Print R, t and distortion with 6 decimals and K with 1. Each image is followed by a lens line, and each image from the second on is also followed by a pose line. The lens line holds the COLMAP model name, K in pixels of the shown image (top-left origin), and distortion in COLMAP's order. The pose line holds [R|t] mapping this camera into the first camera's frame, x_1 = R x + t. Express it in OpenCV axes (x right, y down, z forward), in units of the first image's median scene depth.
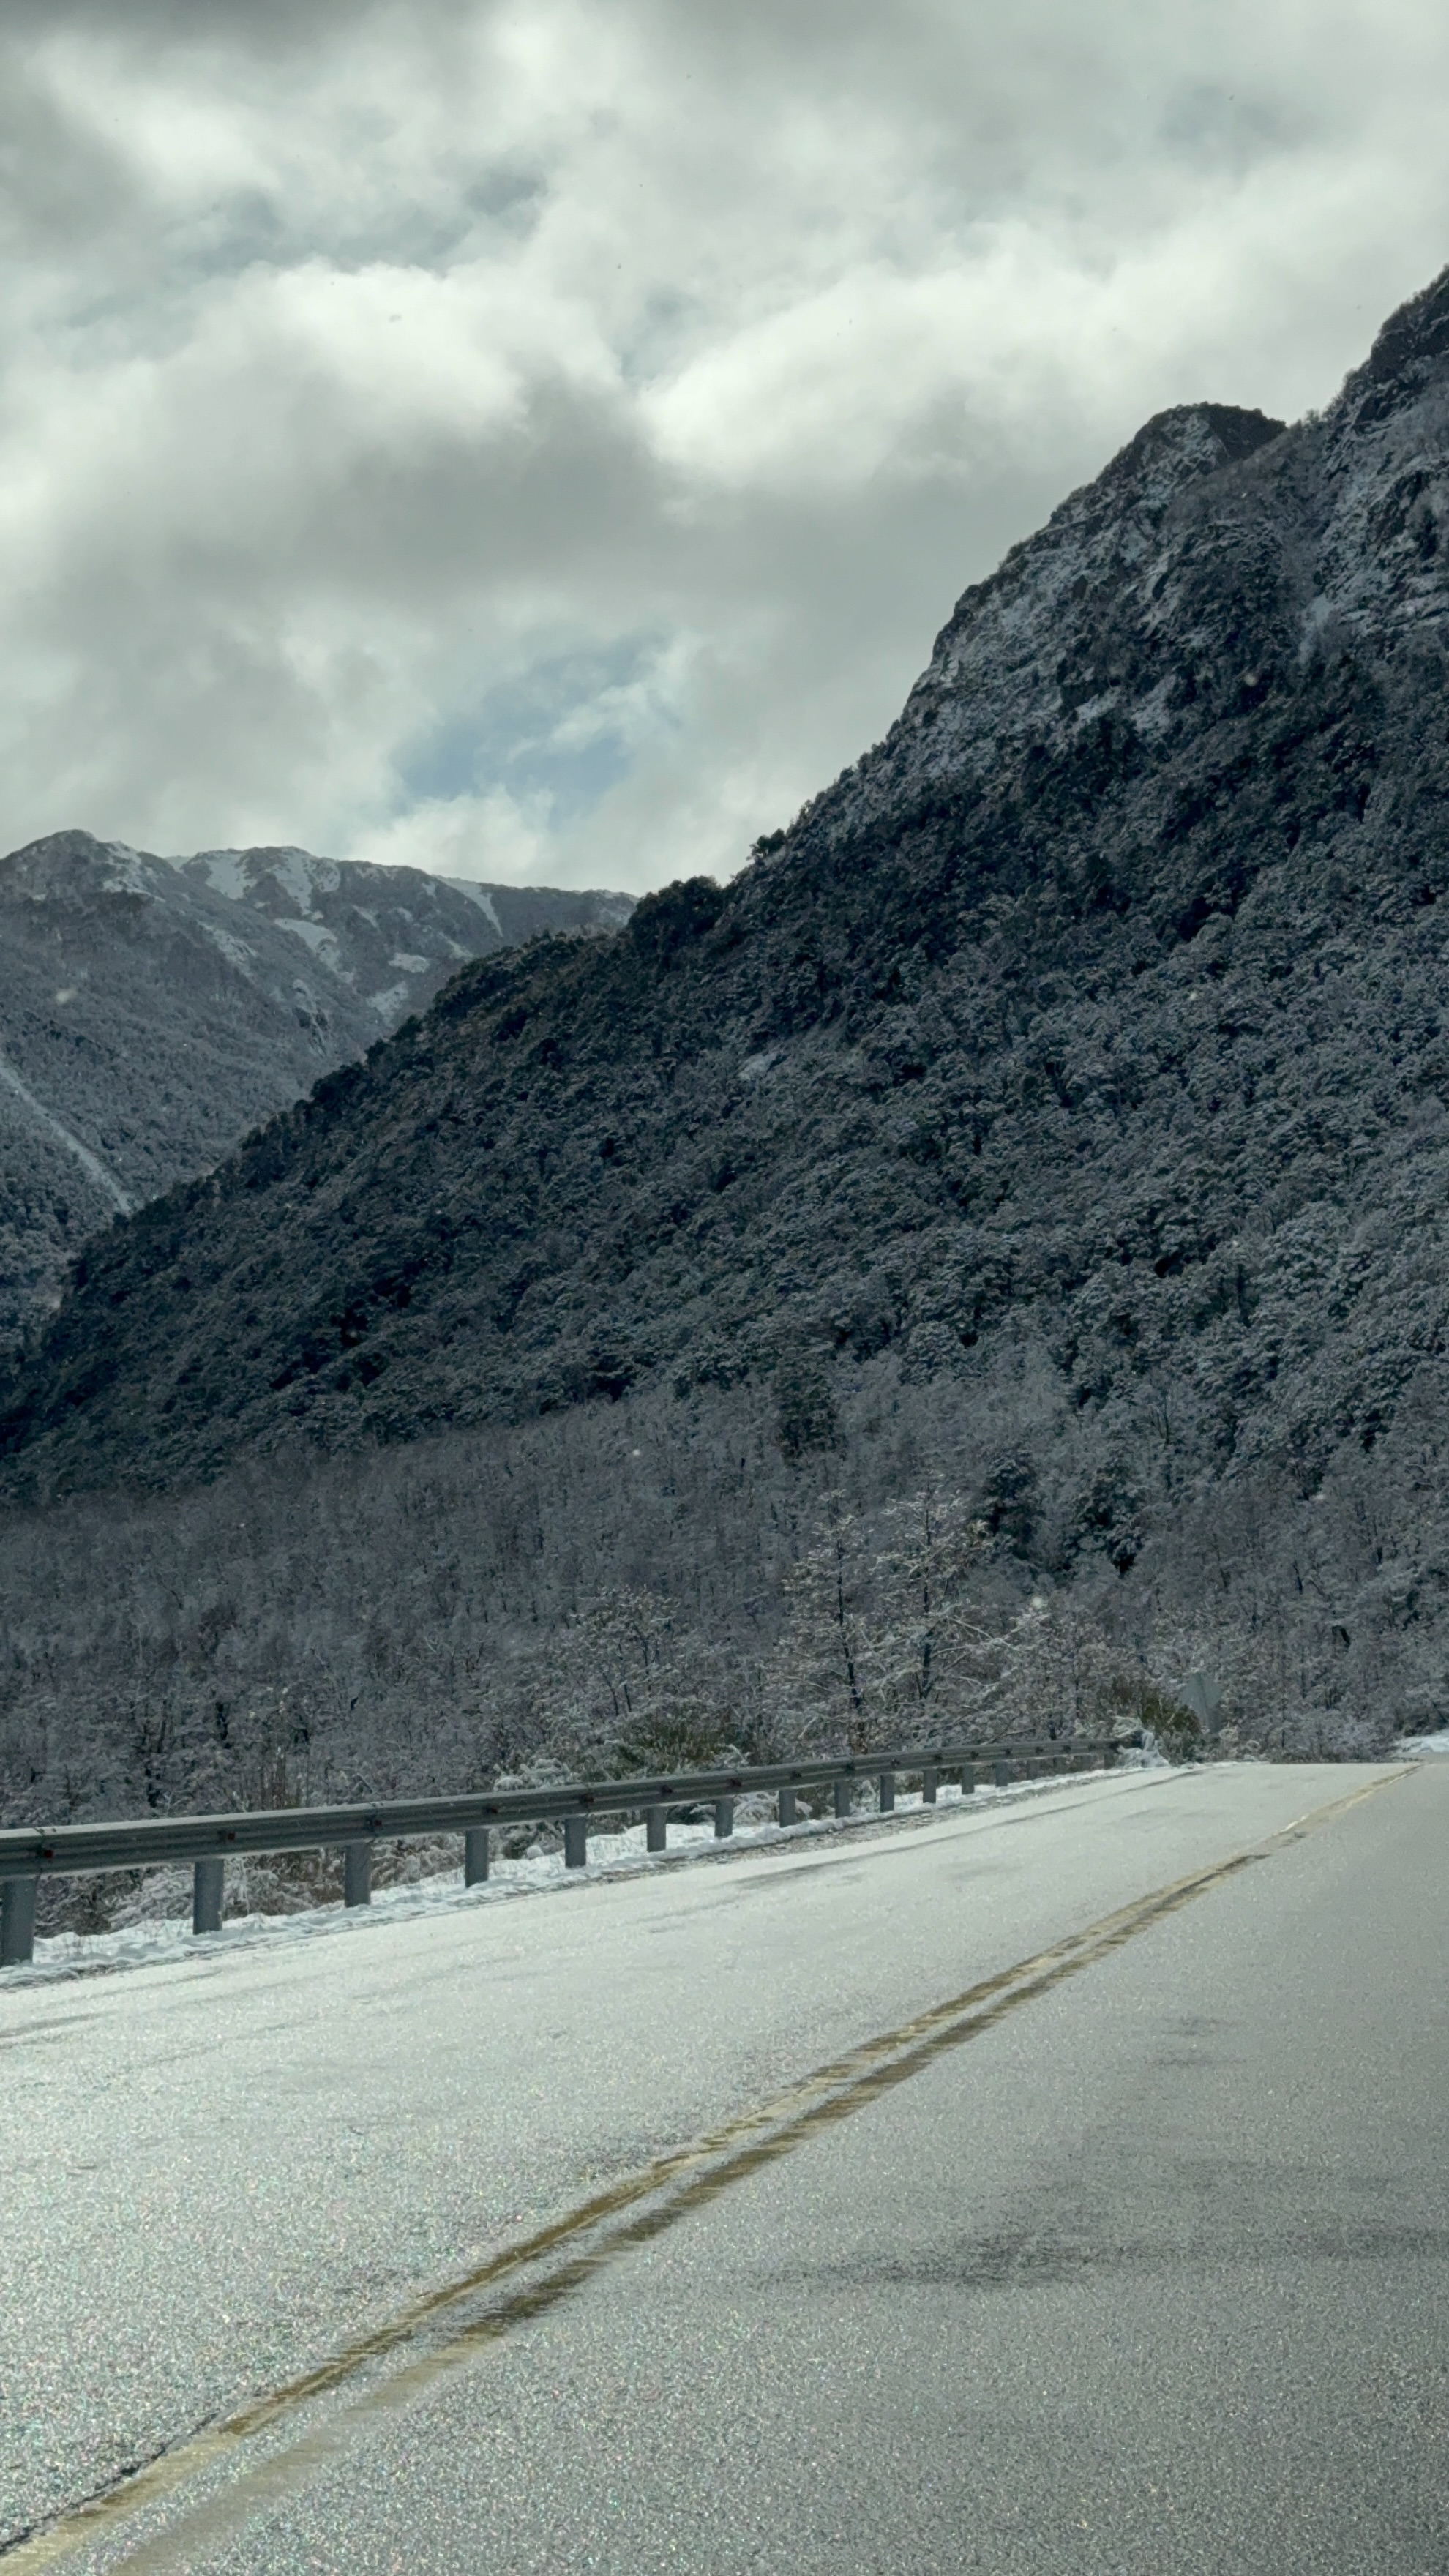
lens RADIAL K [[4704.1, 0, 909.7], [0, 4704.1, 1291.4], [0, 0, 1]] dist [0.084050, -0.071693]
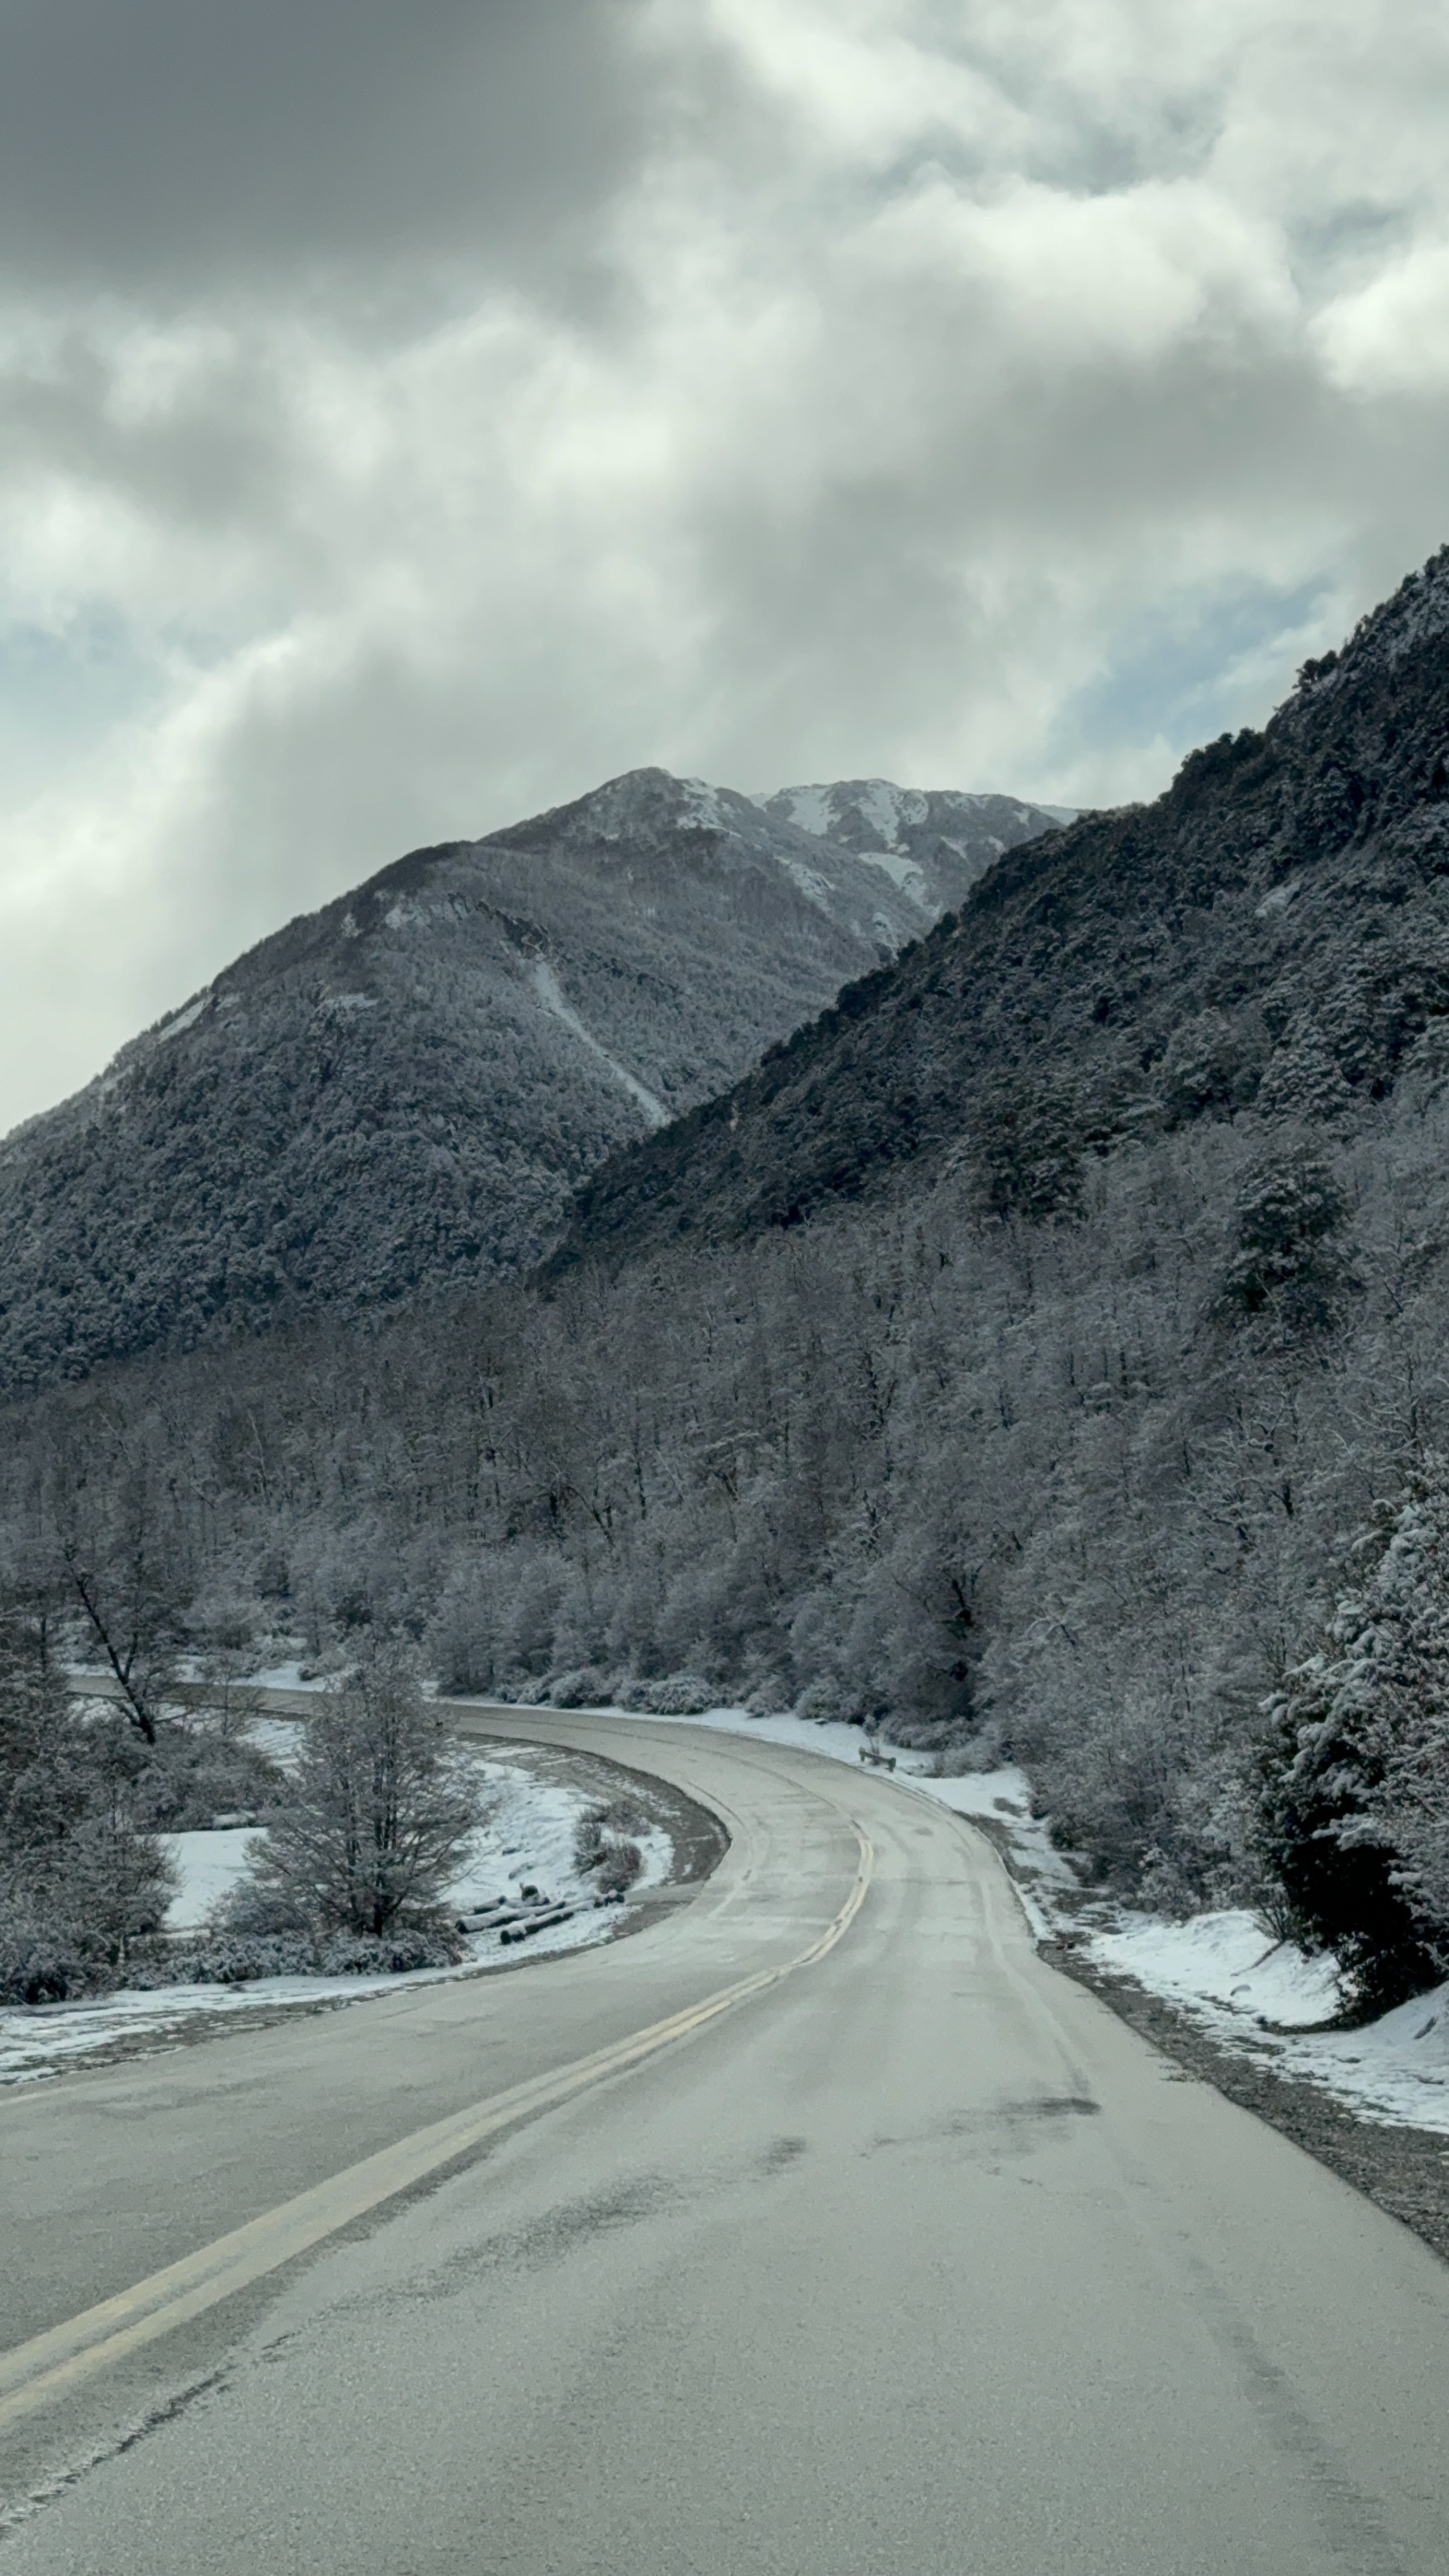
lens RADIAL K [[4427.9, 0, 721.1], [0, 4427.9, 1208.5], [0, 0, 1]] dist [0.025638, 2.201530]
pose [[0.980054, -0.021568, -0.197560, 0.021098], [0.017695, 0.999615, -0.021352, 0.018117], [0.197944, 0.017431, 0.980058, 0.194404]]
